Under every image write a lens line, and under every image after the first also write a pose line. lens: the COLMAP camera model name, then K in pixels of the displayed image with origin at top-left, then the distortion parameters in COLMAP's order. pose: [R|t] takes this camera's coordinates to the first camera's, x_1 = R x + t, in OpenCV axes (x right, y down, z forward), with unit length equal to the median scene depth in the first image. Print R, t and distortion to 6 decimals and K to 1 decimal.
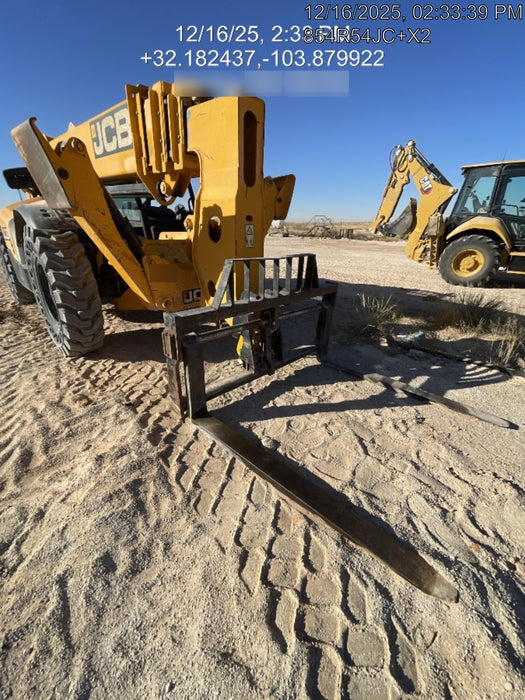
lens RADIAL K [[286.0, 0, 263.0], [0, 286.0, 349.4], [0, 0, 1]] dist [-0.001493, -0.000615]
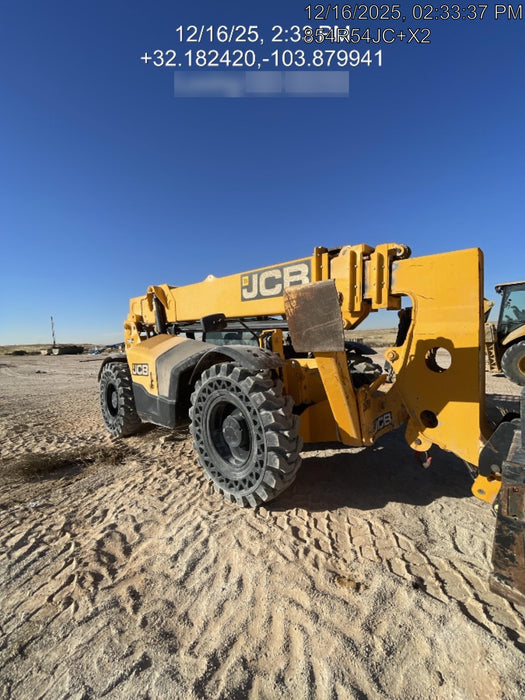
lens RADIAL K [[286.0, 0, 262.2], [0, 286.0, 346.6], [0, 0, 1]] dist [-0.001493, -0.000615]
pose [[0.998306, -0.058152, 0.001986, -0.676319], [0.054705, 0.926400, -0.372545, -0.109133], [0.019824, 0.372022, 0.928012, 0.041908]]
